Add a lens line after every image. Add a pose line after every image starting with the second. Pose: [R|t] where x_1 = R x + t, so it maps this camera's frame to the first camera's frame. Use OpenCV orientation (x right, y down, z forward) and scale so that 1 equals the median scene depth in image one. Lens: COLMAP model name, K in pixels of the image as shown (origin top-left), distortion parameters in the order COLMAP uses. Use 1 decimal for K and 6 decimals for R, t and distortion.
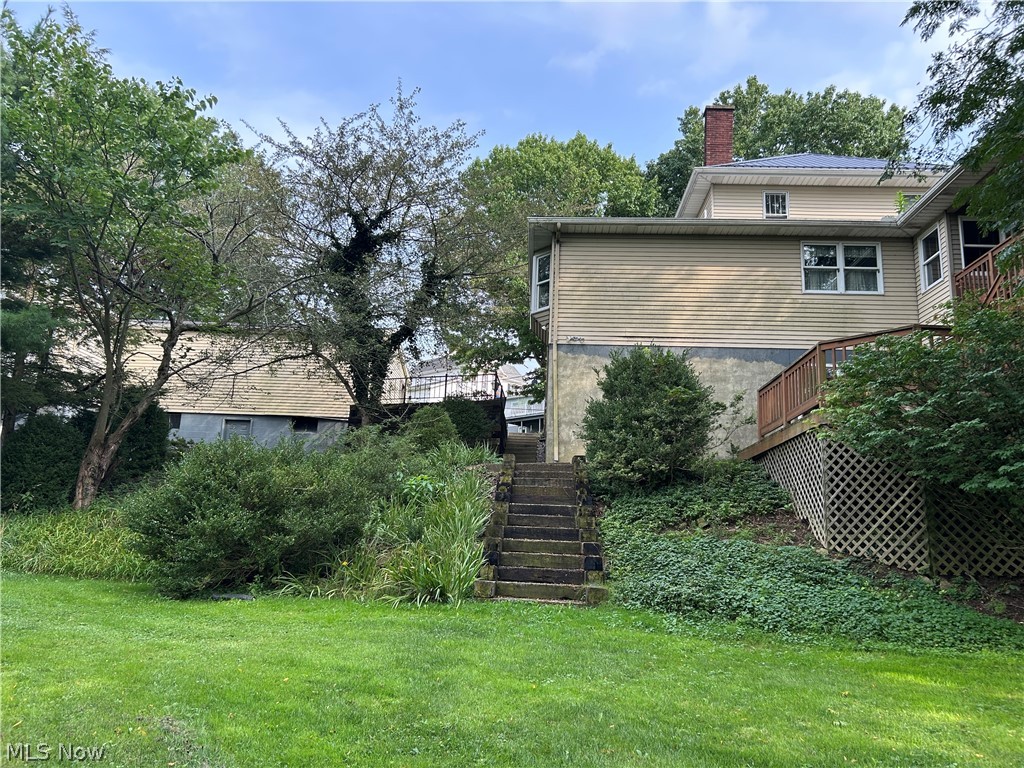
lens RADIAL K [[772.1, 0, 512.0], [0, 772.1, 384.0], [0, 0, 1]] dist [0.038481, -0.078266]
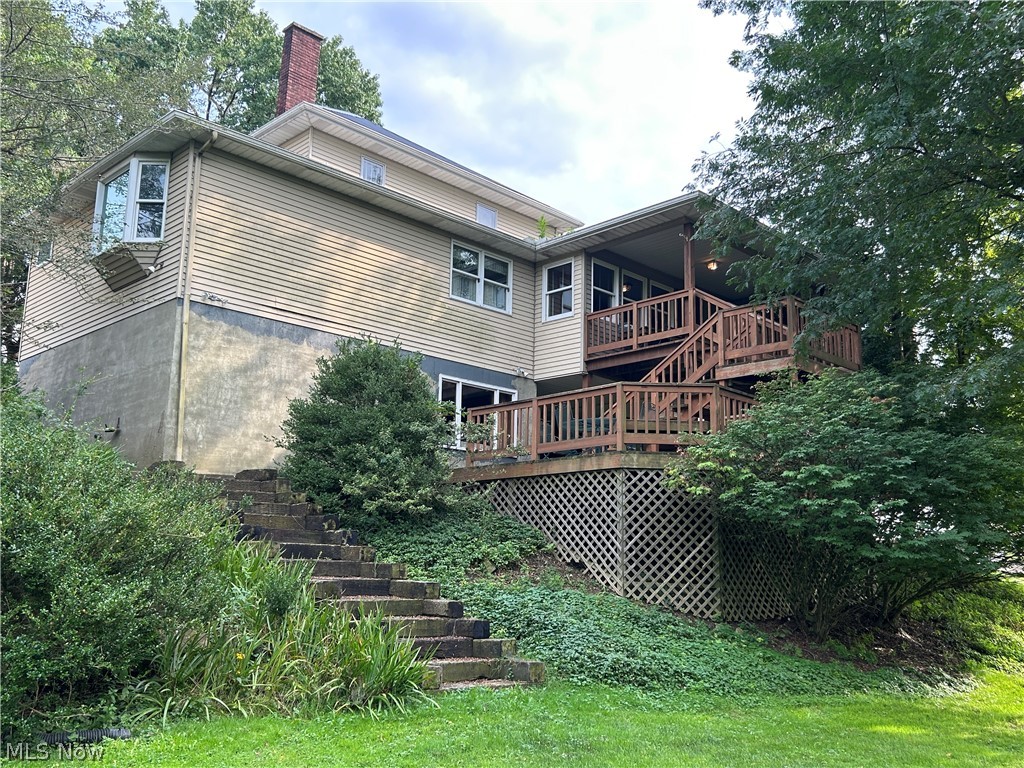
lens RADIAL K [[943.3, 0, 512.0], [0, 943.3, 384.0], [0, 0, 1]] dist [0.054462, -0.004160]
pose [[0.674961, 0.129140, 0.726464, -0.599394], [-0.156228, 0.987255, -0.030347, 0.006277], [-0.721124, -0.093011, 0.686534, 0.313523]]
